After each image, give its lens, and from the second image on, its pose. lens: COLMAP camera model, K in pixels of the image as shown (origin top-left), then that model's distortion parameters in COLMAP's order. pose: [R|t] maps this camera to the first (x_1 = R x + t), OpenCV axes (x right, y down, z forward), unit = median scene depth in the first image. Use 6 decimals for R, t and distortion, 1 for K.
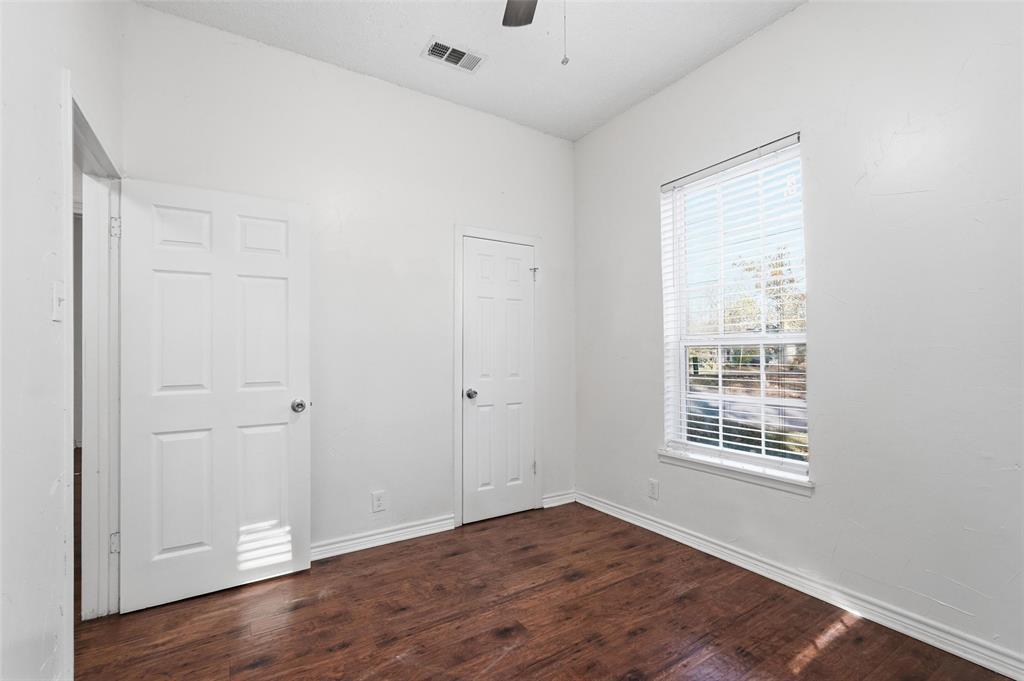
lens RADIAL K [[459.7, 0, 509.8], [0, 459.7, 344.5], [0, 0, 1]] dist [-0.023107, 0.013955]
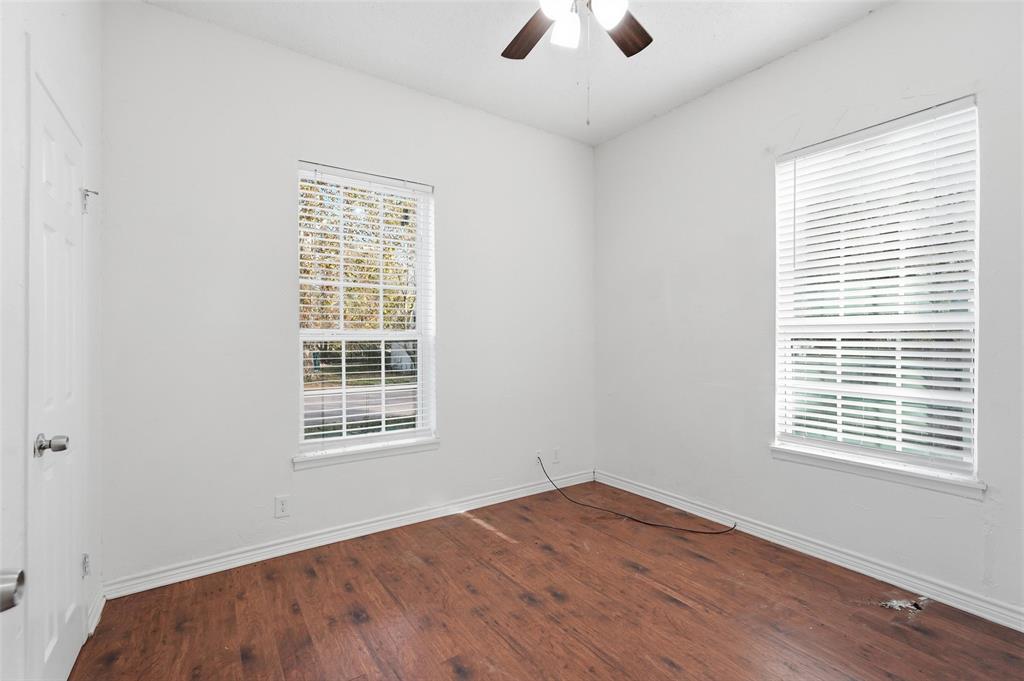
lens RADIAL K [[455.0, 0, 512.0], [0, 455.0, 340.5], [0, 0, 1]] dist [-0.000368, -0.000090]
pose [[-0.032810, 0.008516, 0.999425, -0.664580], [-0.009814, 0.999913, -0.008842, 0.009085], [-0.999413, -0.010099, -0.032724, 0.714008]]
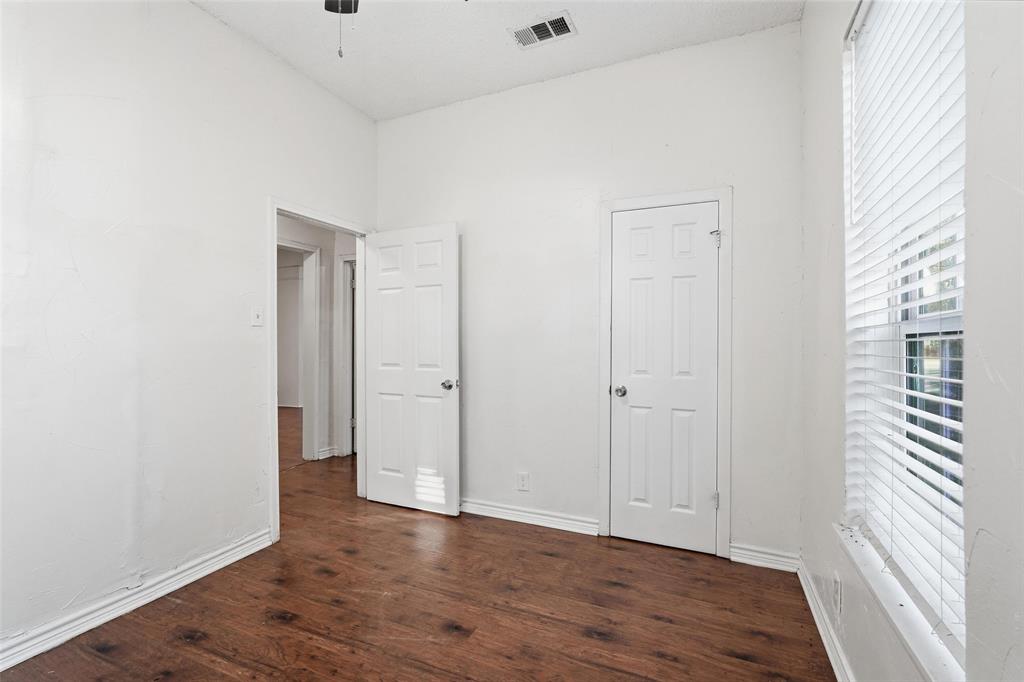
lens RADIAL K [[459.7, 0, 509.8], [0, 459.7, 345.0], [0, 0, 1]] dist [-0.023107, 0.013955]
pose [[0.542545, 0.010886, -0.839956, 0.663824], [0.006251, 0.999836, 0.016995, 0.004164], [0.840004, -0.014471, 0.542388, 0.438488]]
